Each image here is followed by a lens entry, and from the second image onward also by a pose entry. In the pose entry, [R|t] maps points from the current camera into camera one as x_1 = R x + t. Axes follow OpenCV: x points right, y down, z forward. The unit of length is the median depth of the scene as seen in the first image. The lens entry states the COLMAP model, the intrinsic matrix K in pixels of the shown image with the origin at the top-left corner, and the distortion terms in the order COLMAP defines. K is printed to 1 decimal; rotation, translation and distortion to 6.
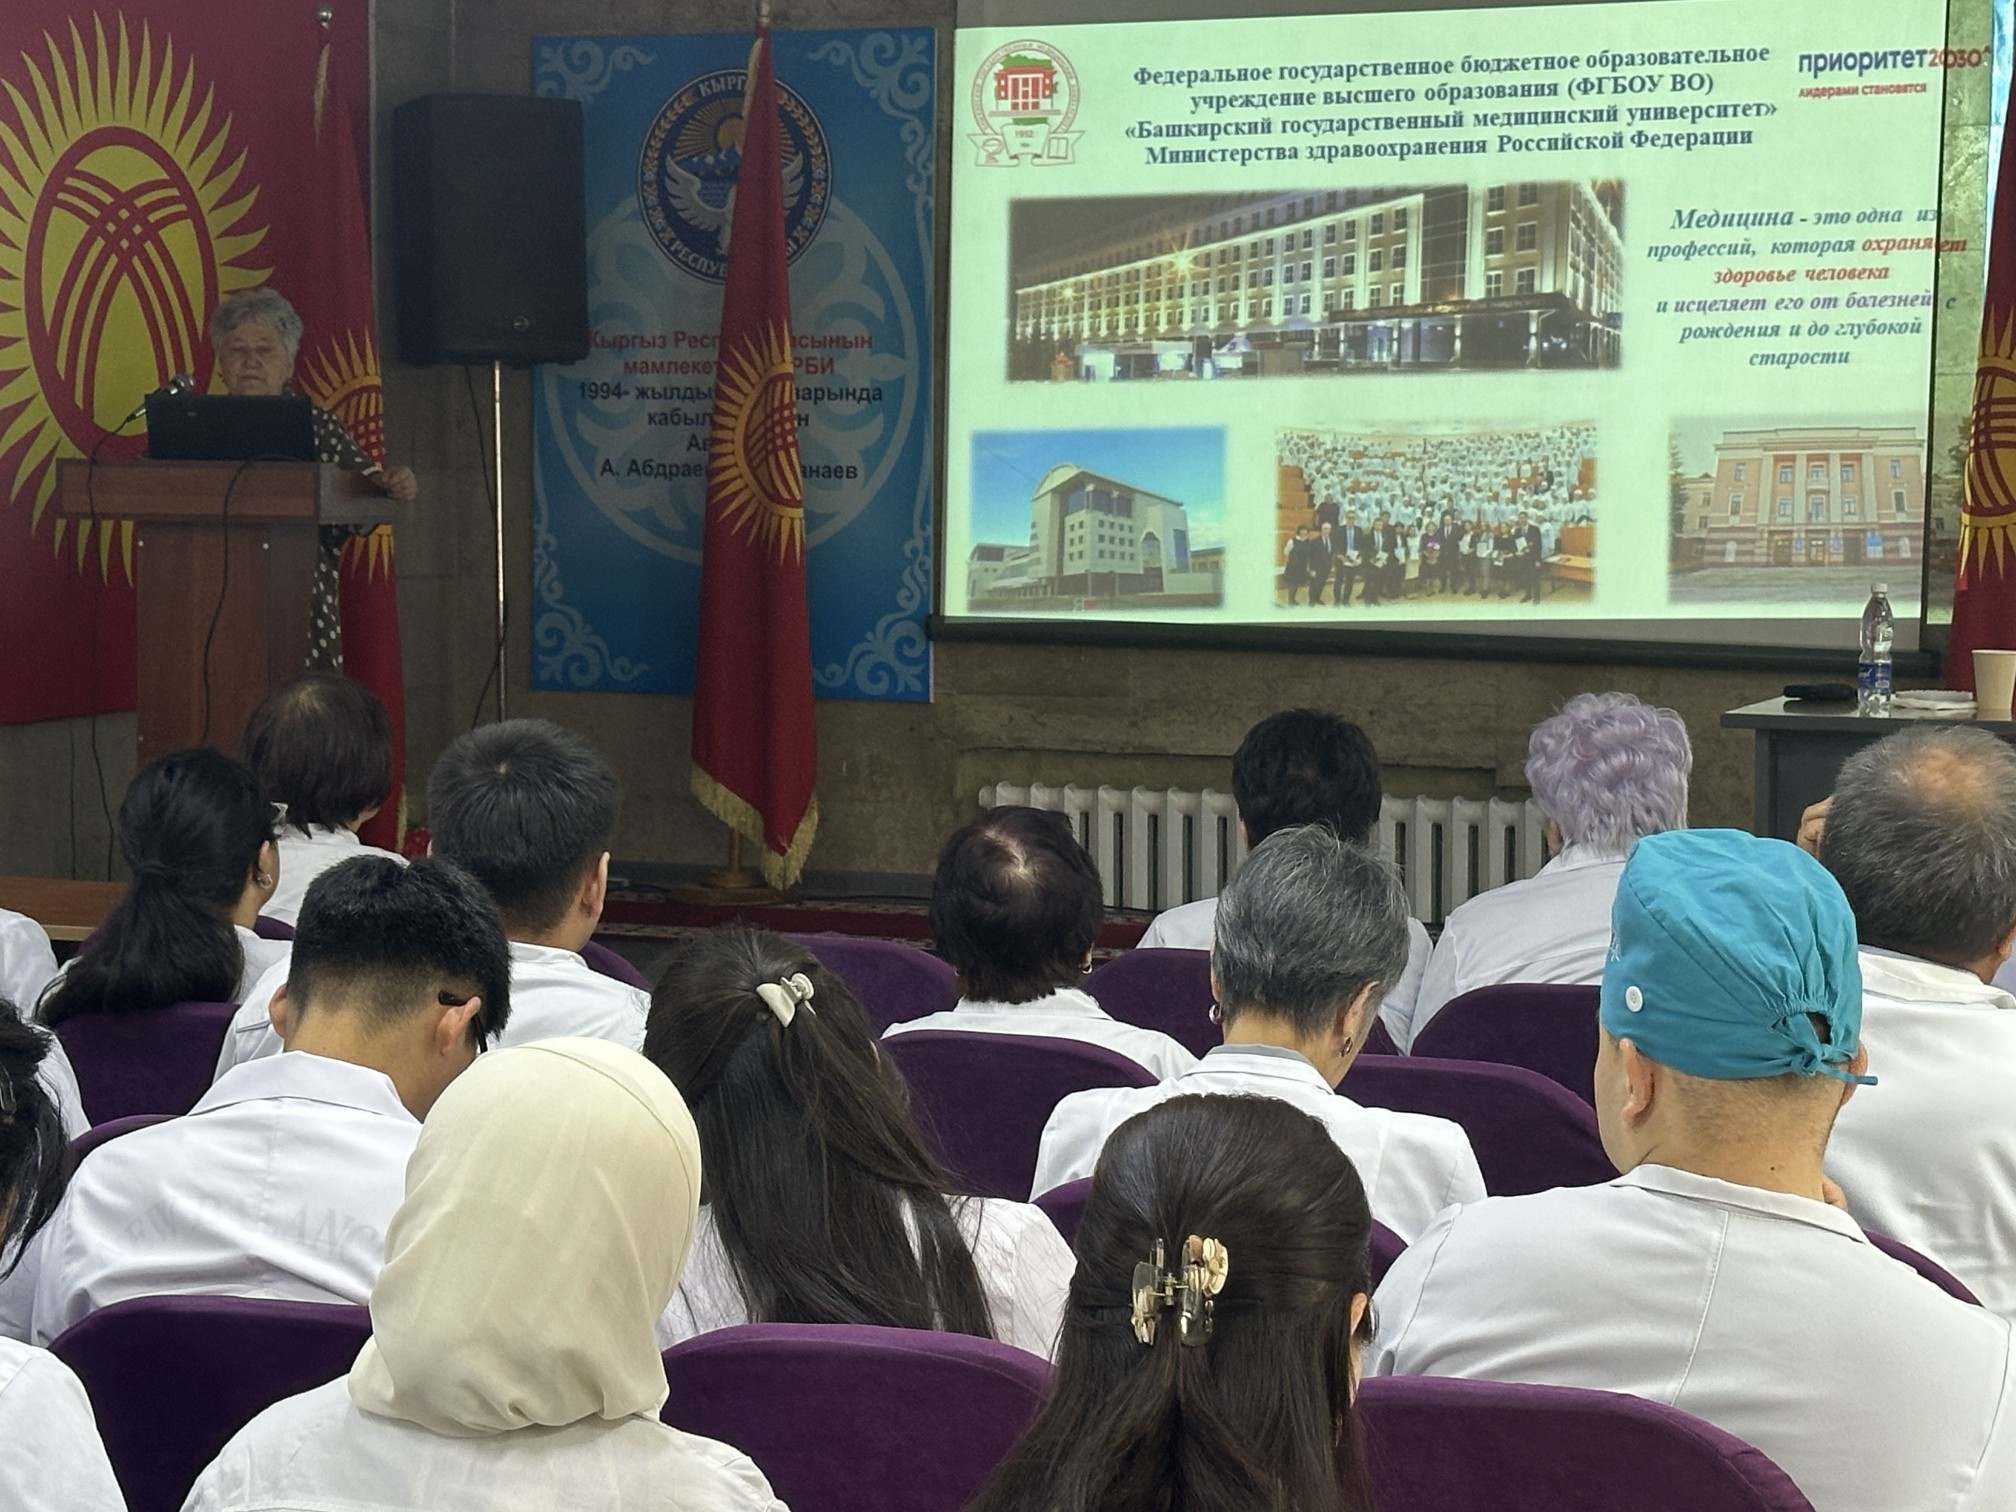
lens RADIAL K [[4289.7, 0, 1013.7], [0, 4289.7, 741.6], [0, 0, 1]] dist [0.170566, 0.000000]
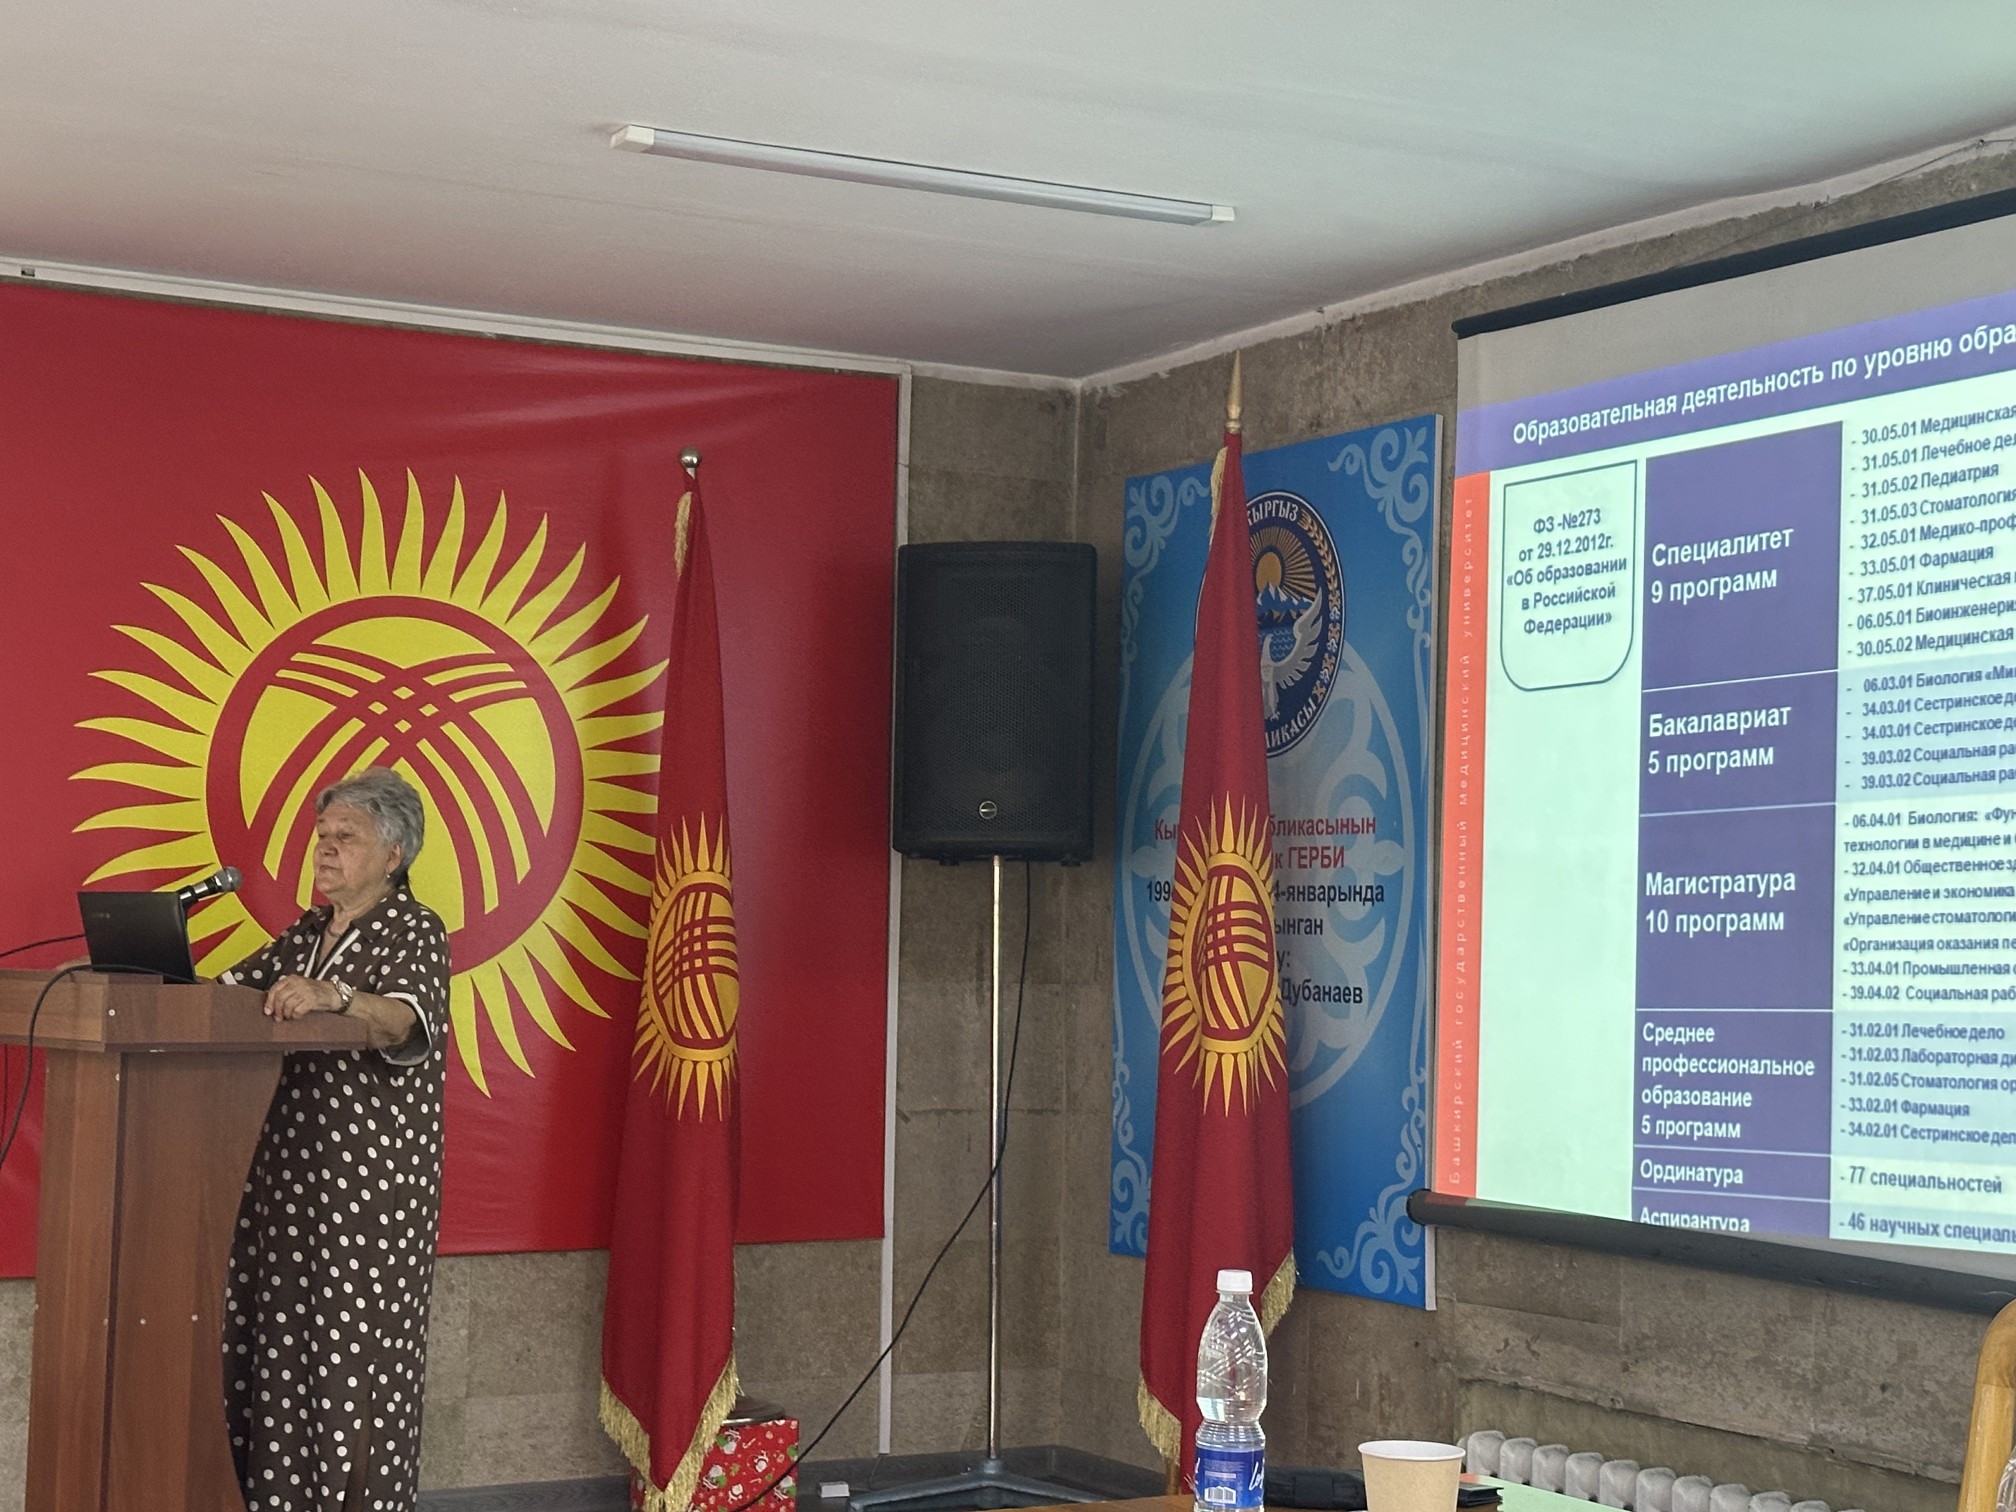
lens RADIAL K [[3362.6, 0, 1008.2], [0, 3362.6, 760.2], [0, 0, 1]] dist [0.150778, 0.000000]
pose [[0.772584, -0.027303, -0.634326, 0.297466], [-0.053551, 0.992713, -0.107951, -0.036357], [0.632651, 0.117370, 0.765492, 0.498829]]
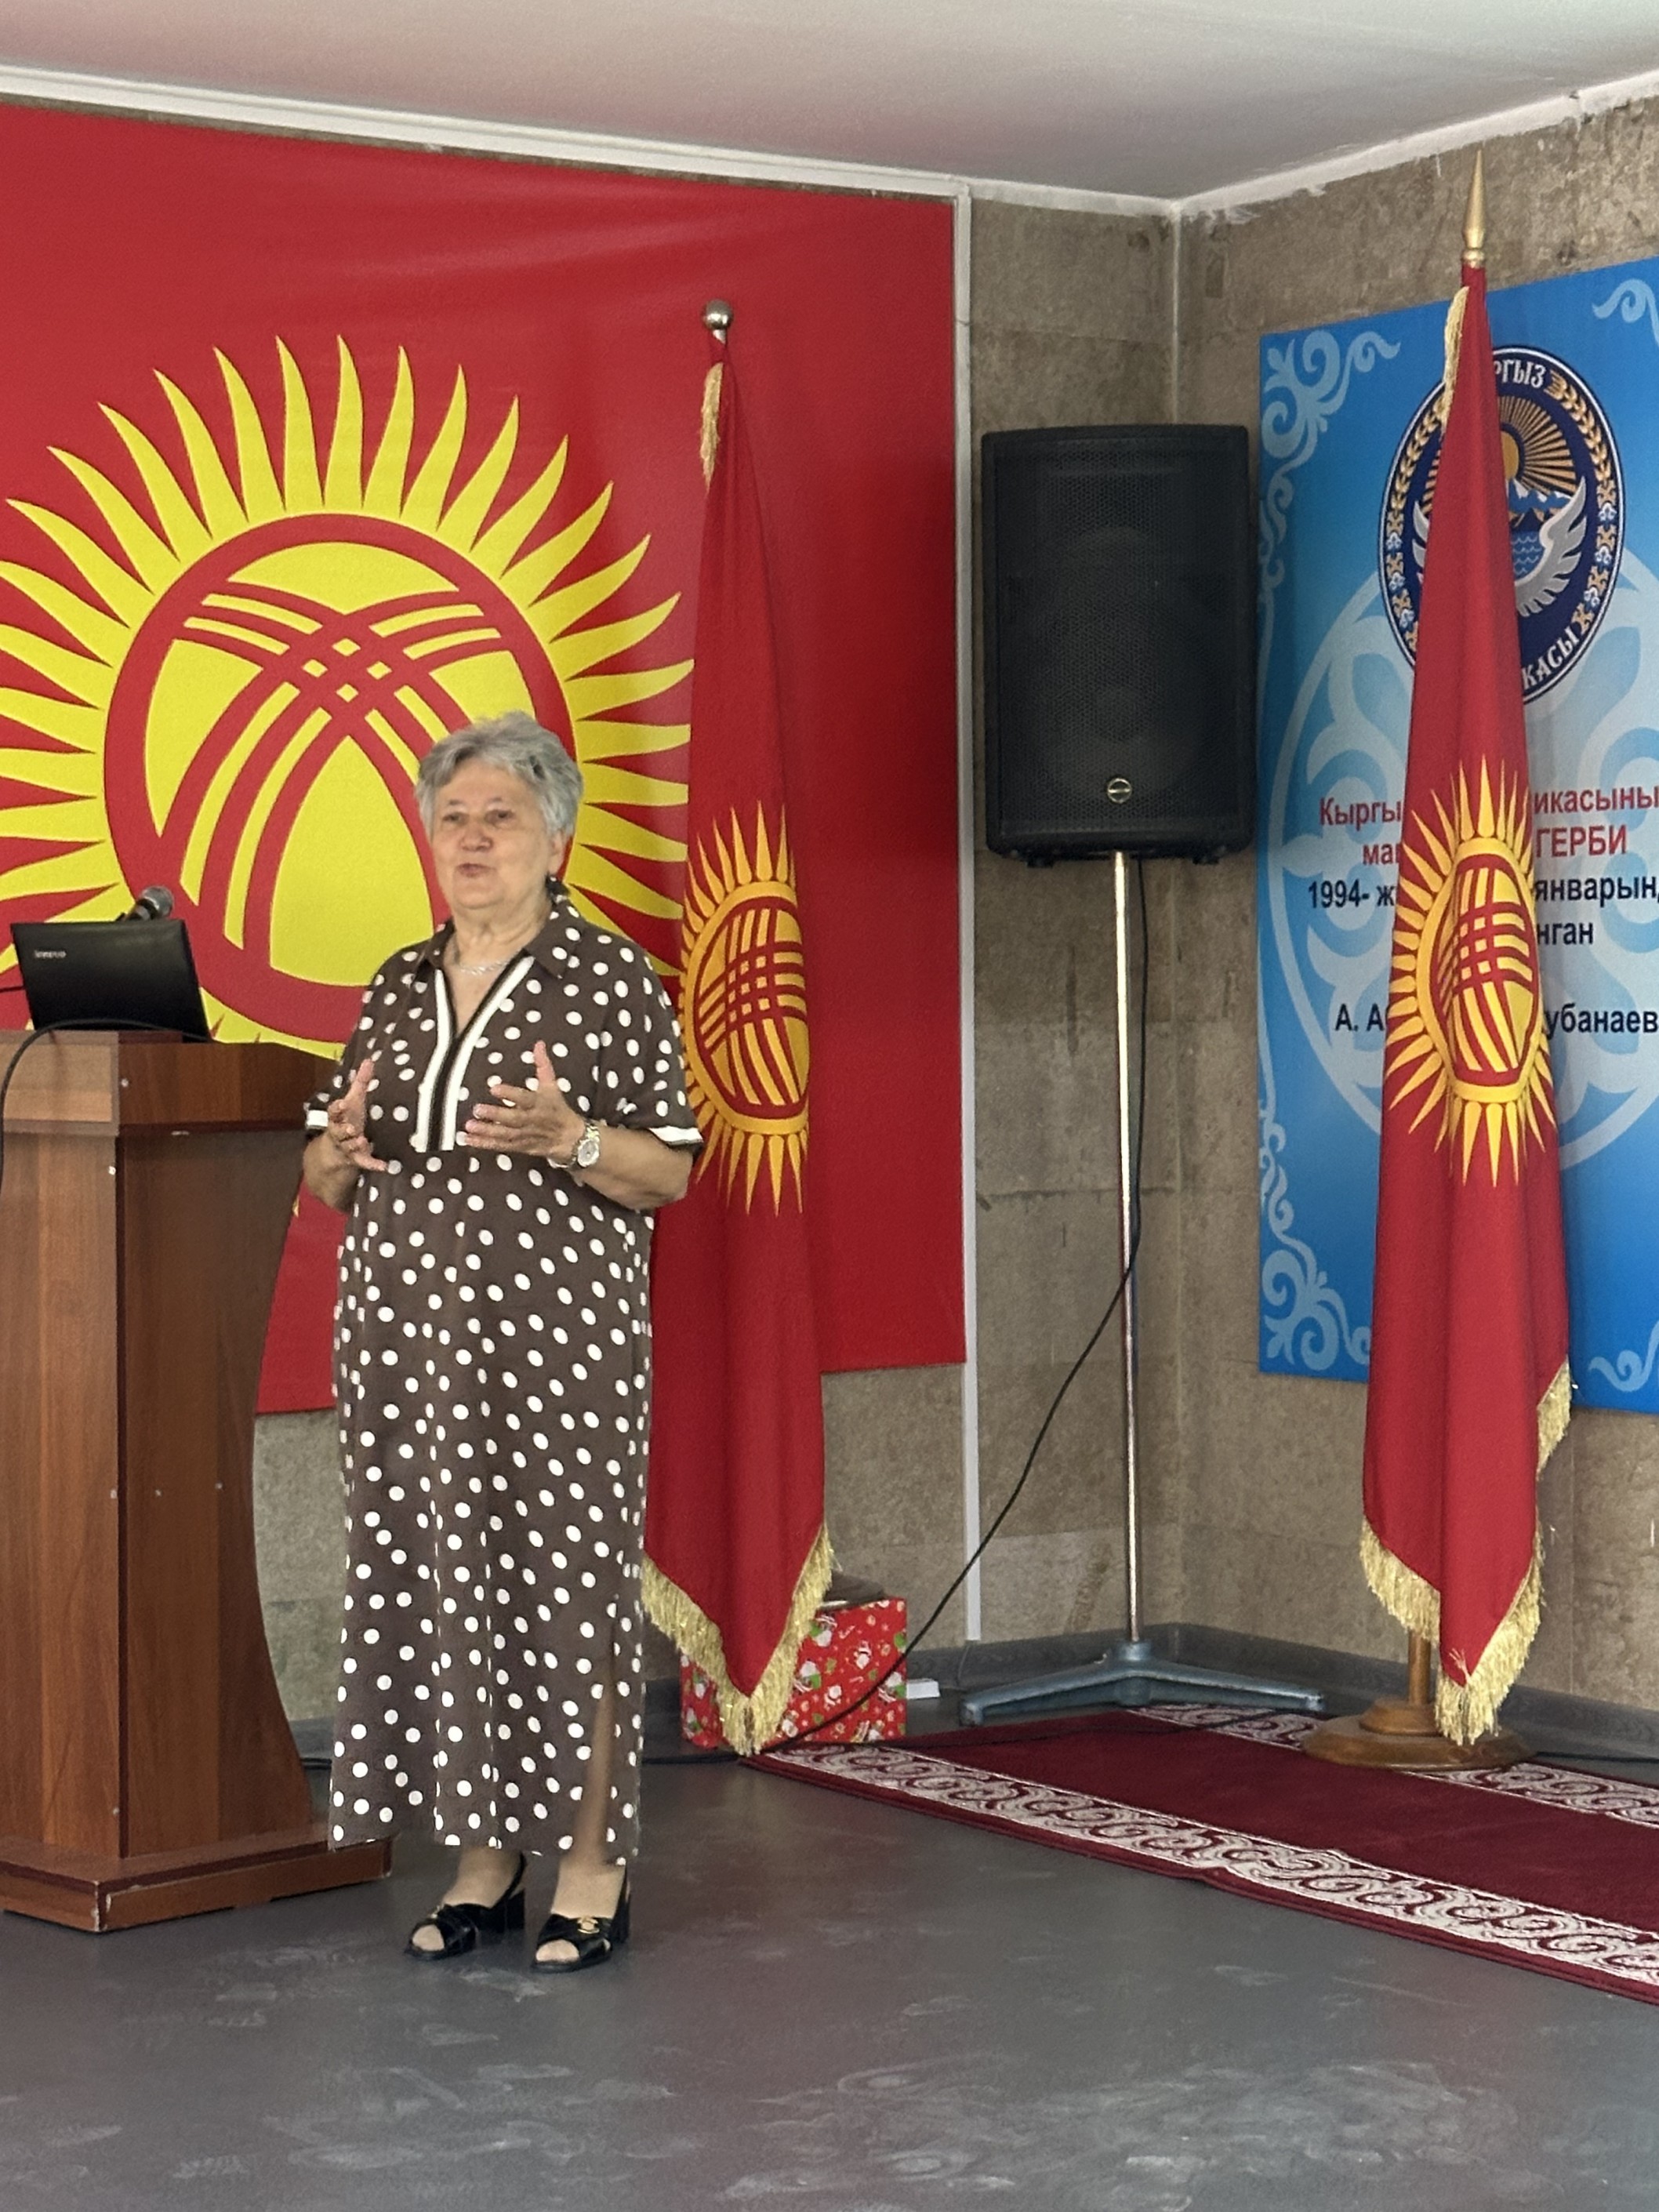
lens RADIAL K [[4465.5, 0, 864.4], [0, 4465.5, 1151.4], [0, 0, 1]] dist [0.151736, 0.000000]
pose [[0.820663, 0.006465, -0.571376, 0.221754], [-0.022554, 0.999523, -0.021085, -0.030361], [0.570967, 0.030191, 0.820417, 0.446857]]
